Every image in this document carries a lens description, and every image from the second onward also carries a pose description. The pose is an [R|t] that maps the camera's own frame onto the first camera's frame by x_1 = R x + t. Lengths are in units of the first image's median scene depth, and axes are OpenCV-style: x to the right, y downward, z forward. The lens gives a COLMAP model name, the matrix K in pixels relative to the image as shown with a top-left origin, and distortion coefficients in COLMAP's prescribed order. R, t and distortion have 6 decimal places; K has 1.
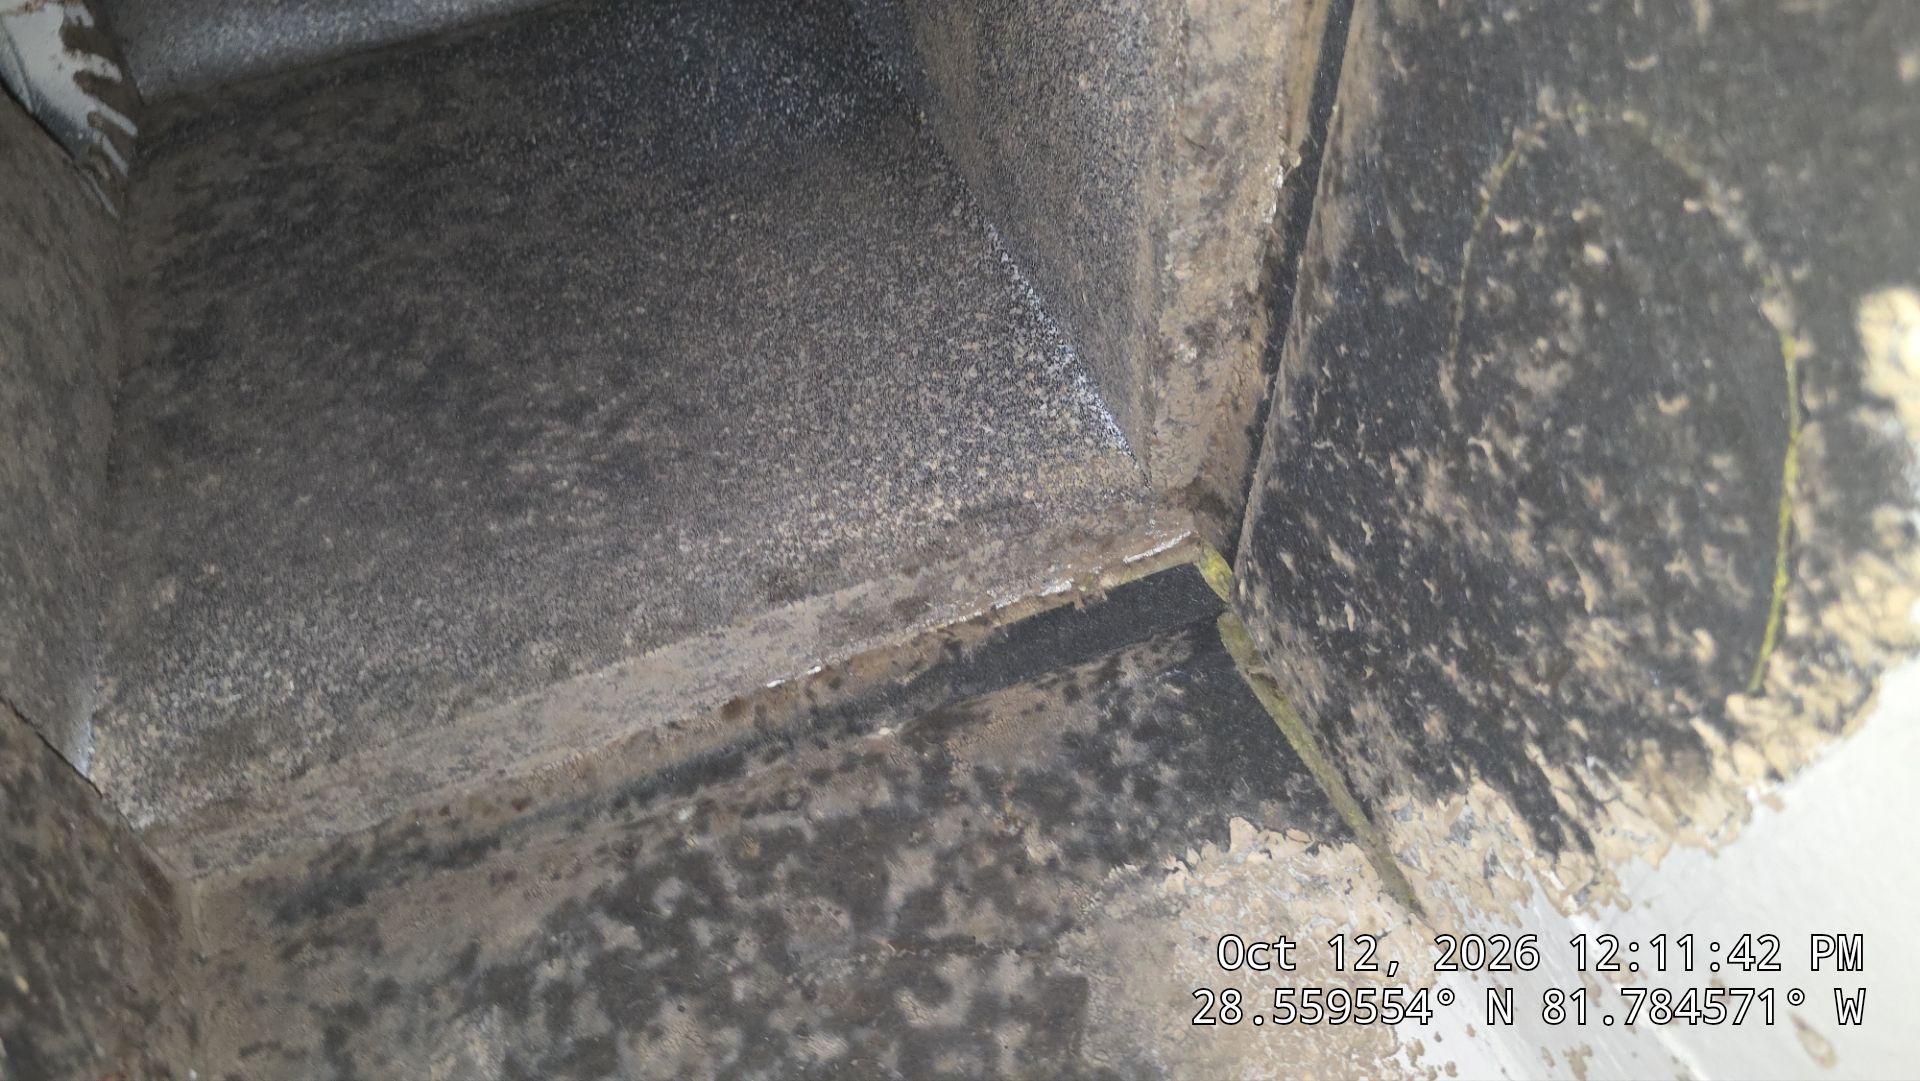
lens RADIAL K [[1315.8, 0, 963.0], [0, 1315.8, 551.7], [0, 0, 1]] dist [0.037364, -0.056584]
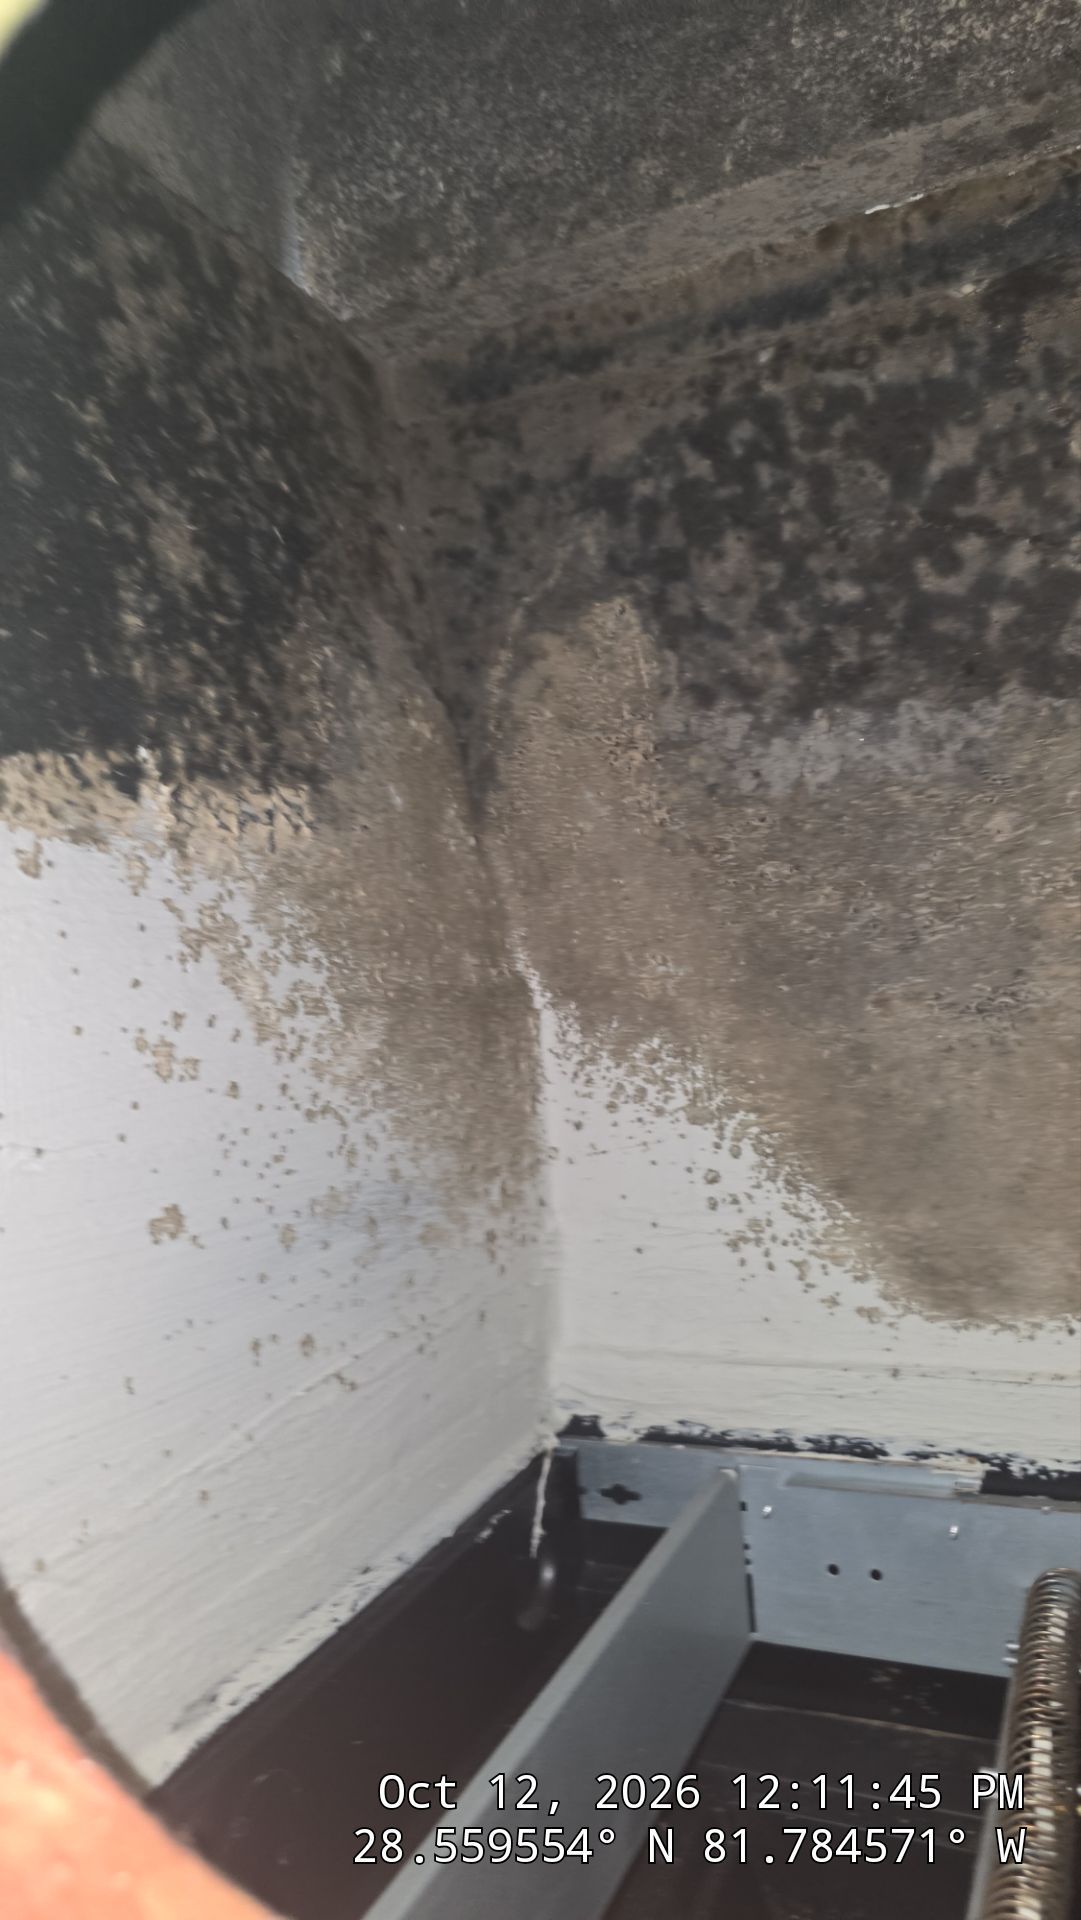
lens RADIAL K [[1315.8, 0, 538.2], [0, 1315.8, 964.2], [0, 0, 1]] dist [0.037364, -0.056584]
pose [[0.902938, 0.276381, -0.329115, 0.123744], [0.047861, 0.696362, 0.716093, -0.251640], [0.427098, -0.662339, 0.615543, -0.095596]]
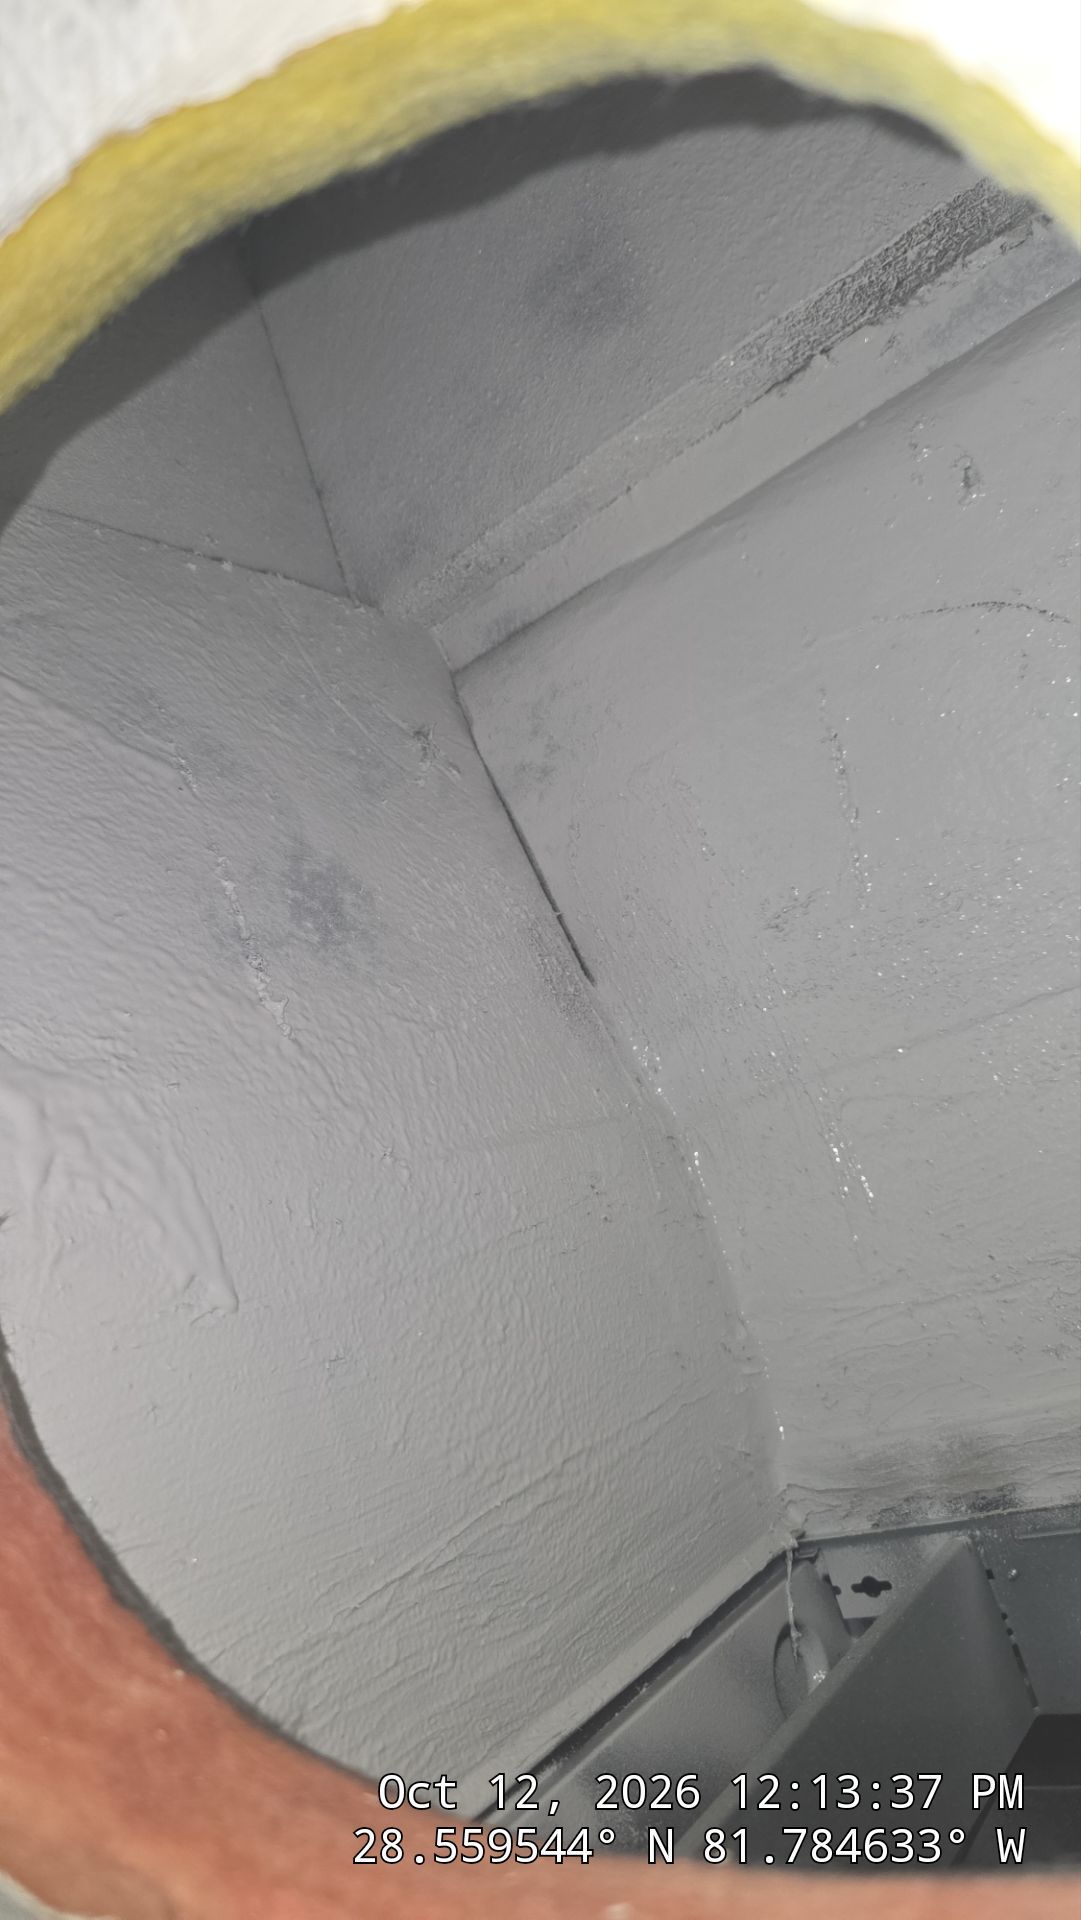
lens RADIAL K [[1315.8, 0, 536.2], [0, 1315.8, 946.6], [0, 0, 1]] dist [0.037364, -0.056584]
pose [[0.846841, -0.004642, -0.531825, 0.327811], [0.354055, 0.751103, 0.557217, -0.280422], [0.396869, -0.660169, 0.637708, -0.155996]]
